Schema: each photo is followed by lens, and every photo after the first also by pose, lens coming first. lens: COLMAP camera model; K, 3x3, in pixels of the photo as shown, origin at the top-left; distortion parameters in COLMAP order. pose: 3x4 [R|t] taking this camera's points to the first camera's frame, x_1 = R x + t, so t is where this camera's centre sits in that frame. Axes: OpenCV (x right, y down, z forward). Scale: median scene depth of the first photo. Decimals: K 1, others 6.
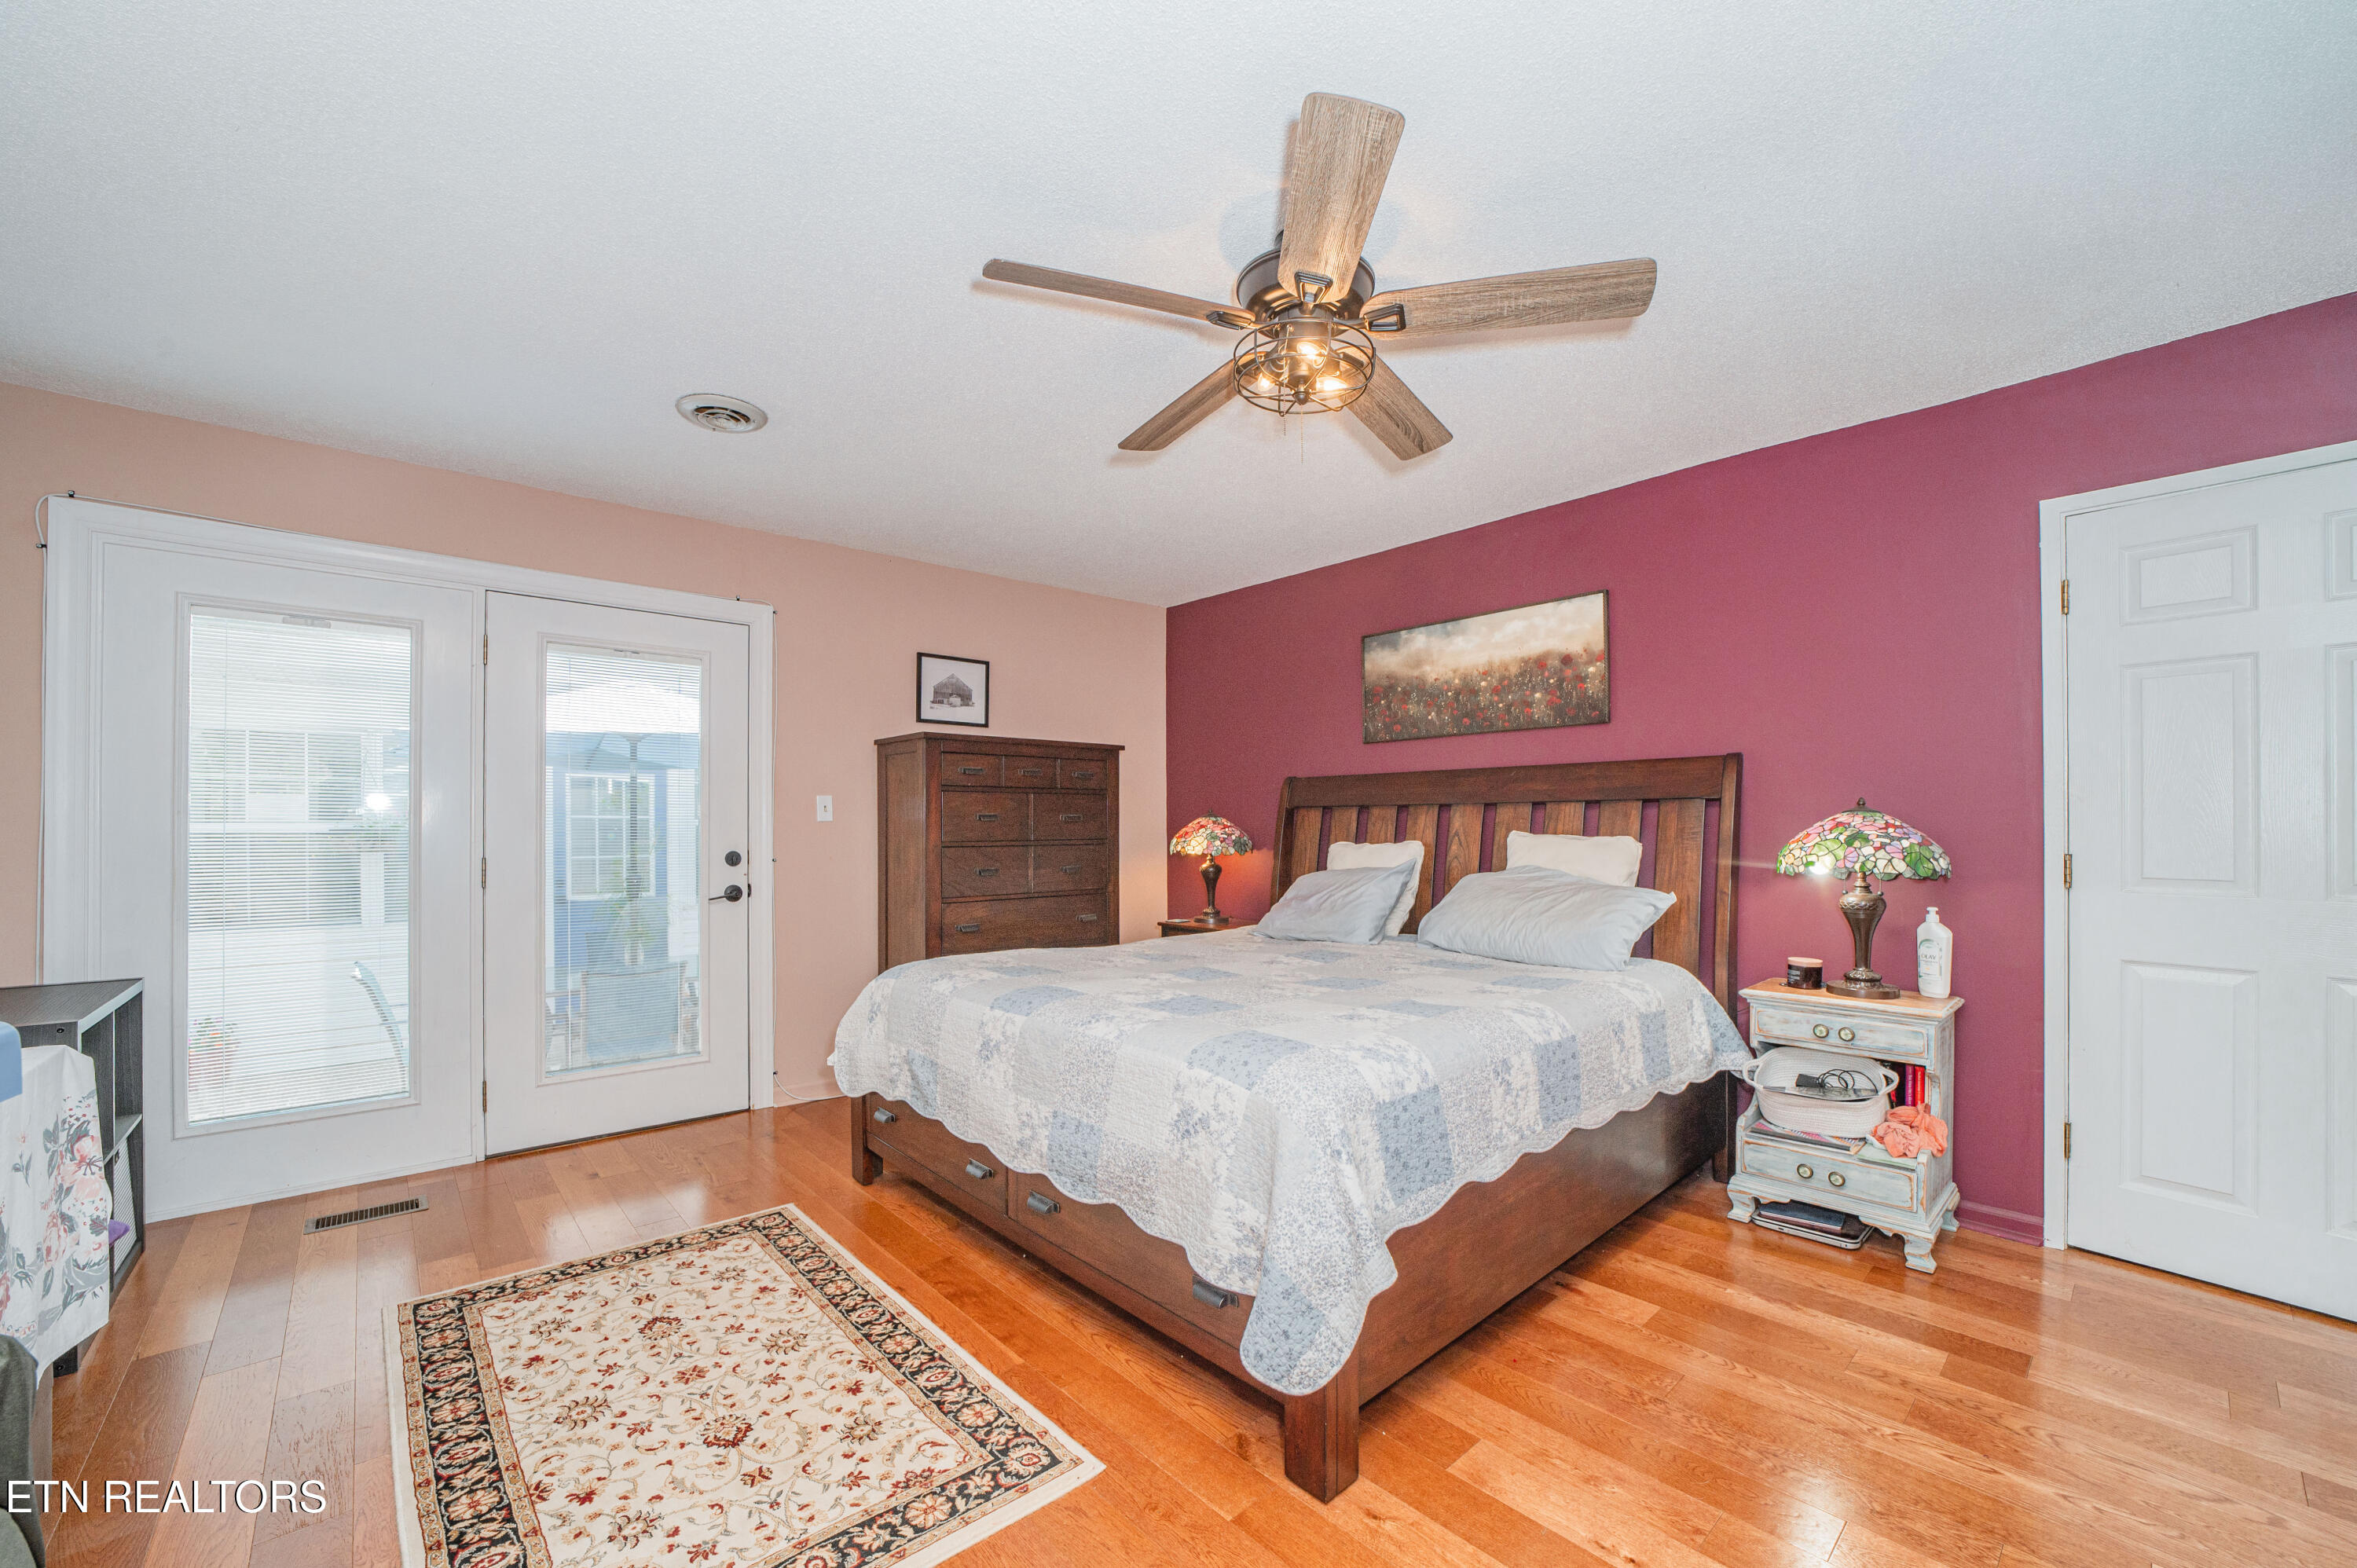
lens RADIAL K [[940.9, 0, 1177.2], [0, 940.9, 827.5], [0, 0, 1]] dist [-0.036603, 0.009437]
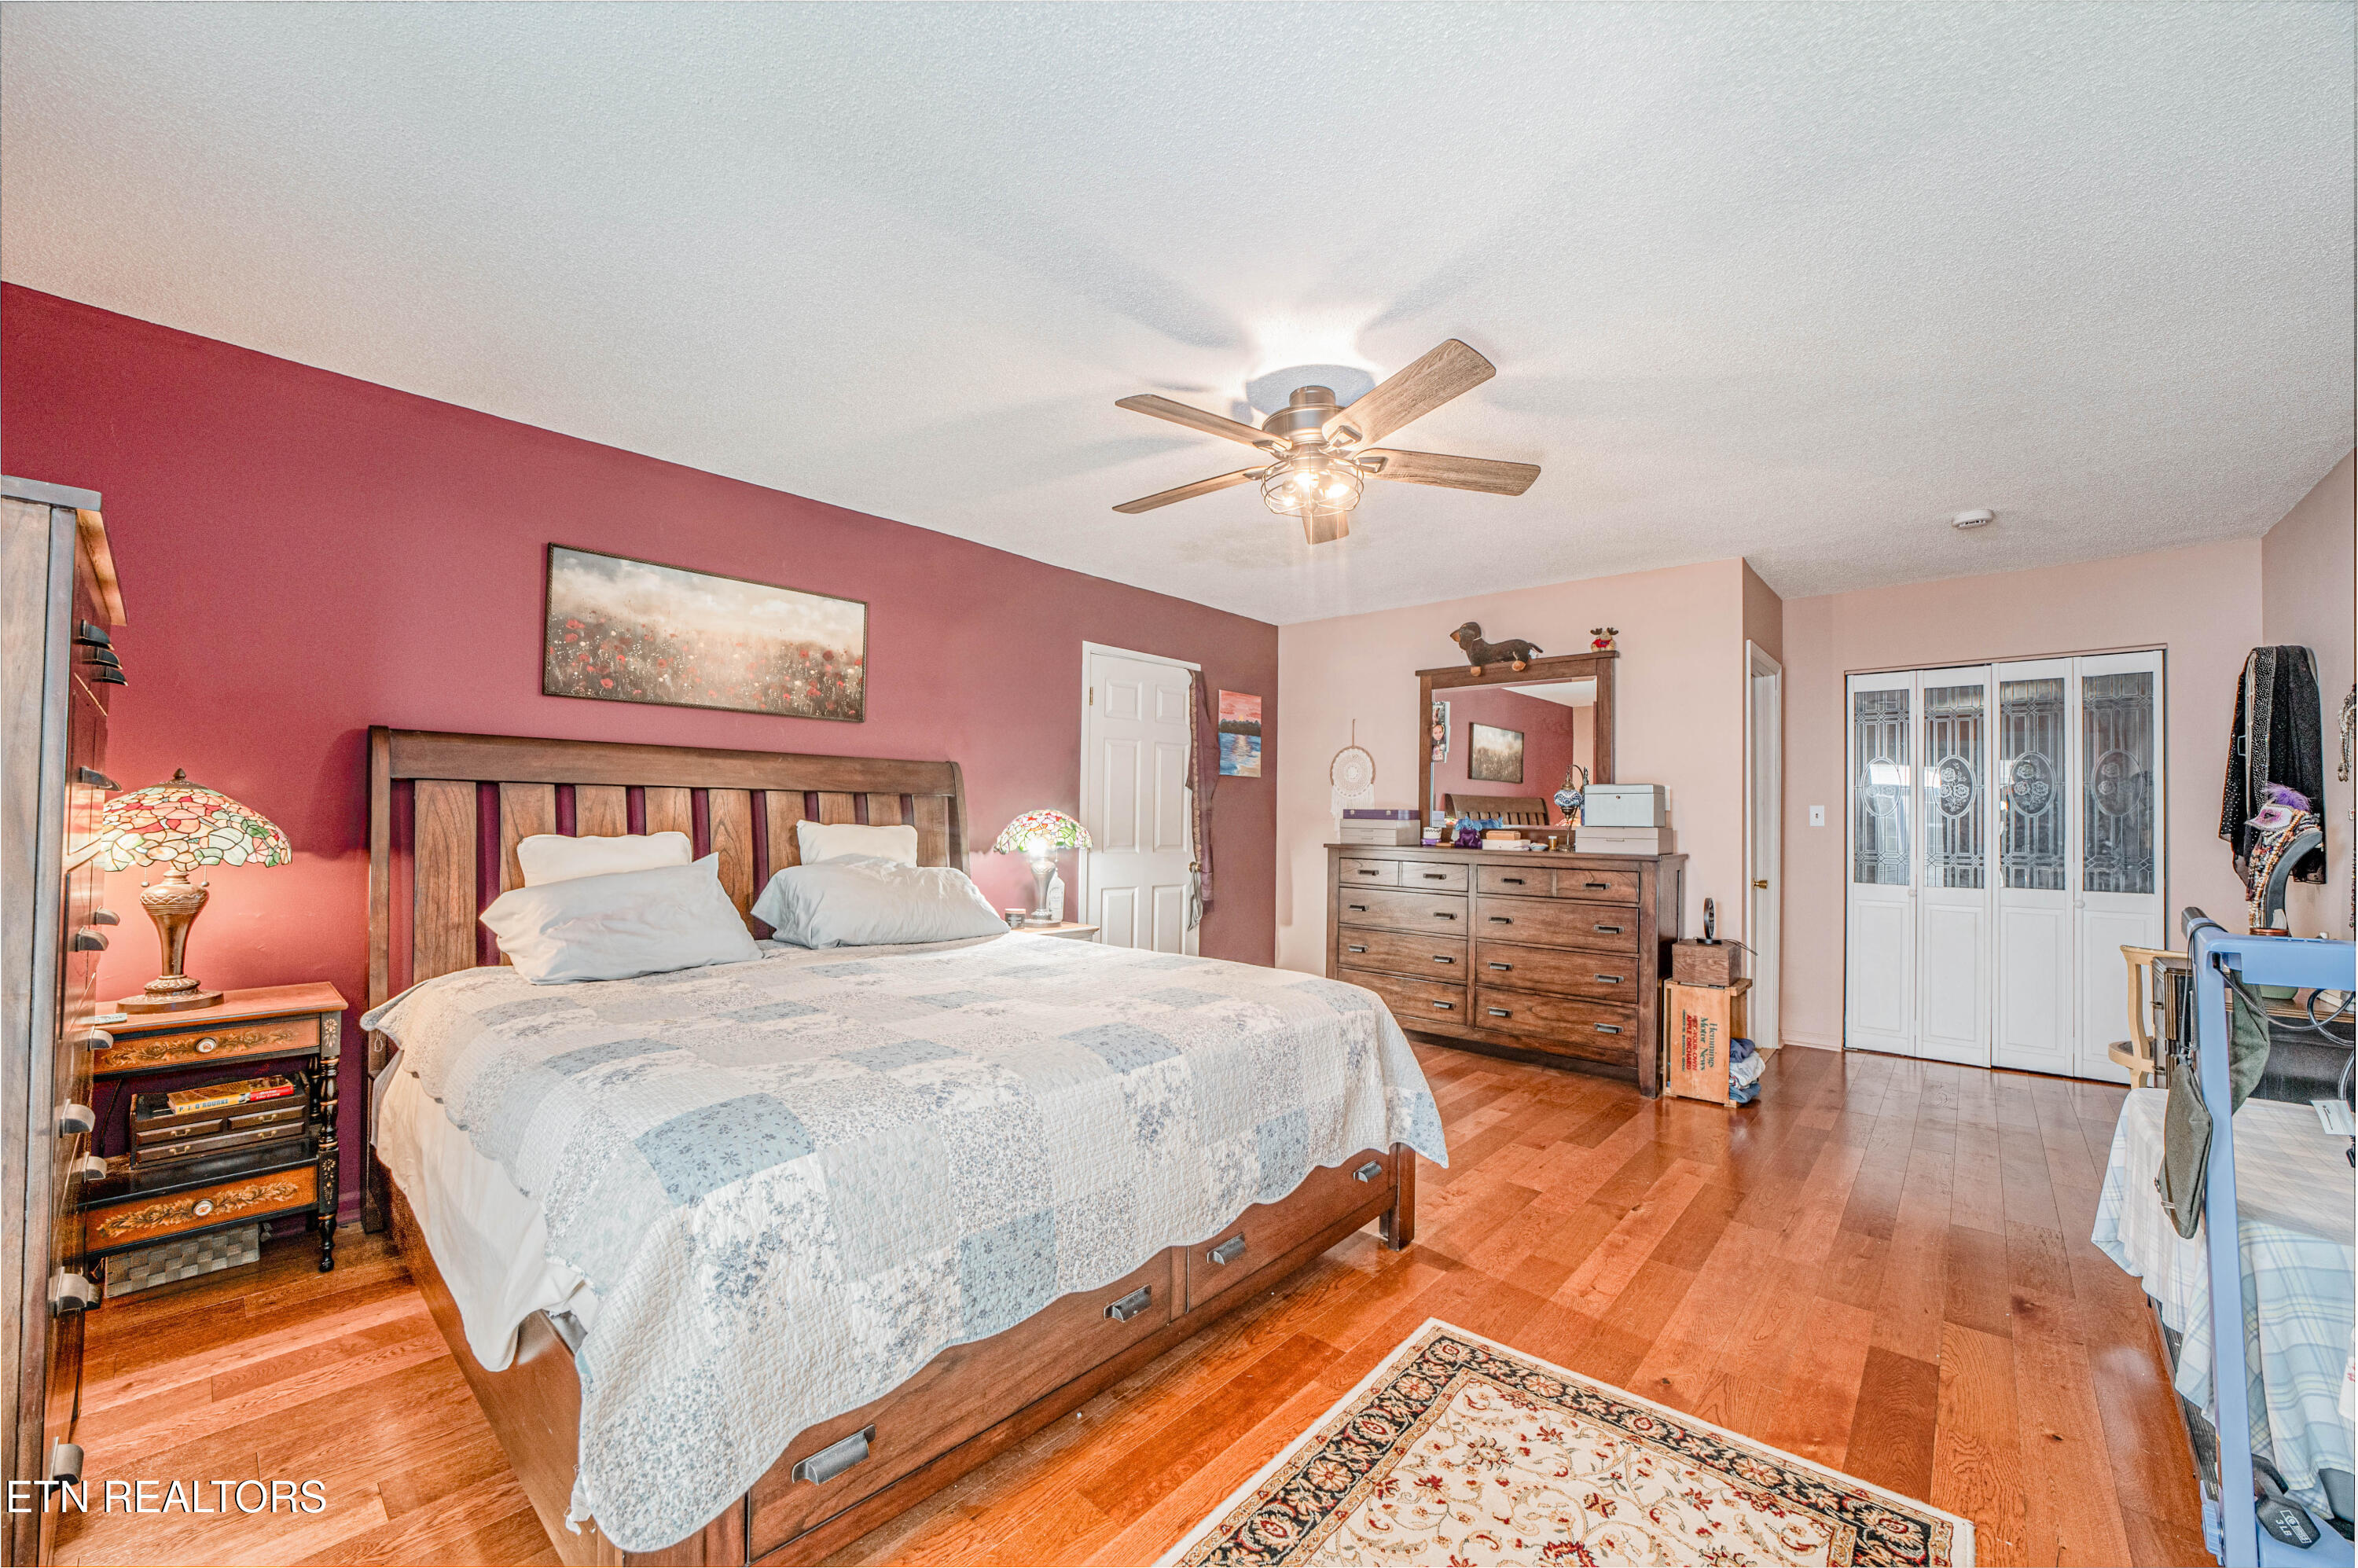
lens RADIAL K [[912.7, 0, 1177.5], [0, 912.7, 794.5], [0, 0, 1]] dist [-0.035260, 0.008460]
pose [[-0.121232, 0.024681, 0.992317, -0.679043], [-0.010252, 0.999606, -0.026115, -0.002427], [-0.992571, -0.013339, -0.120931, 0.789420]]
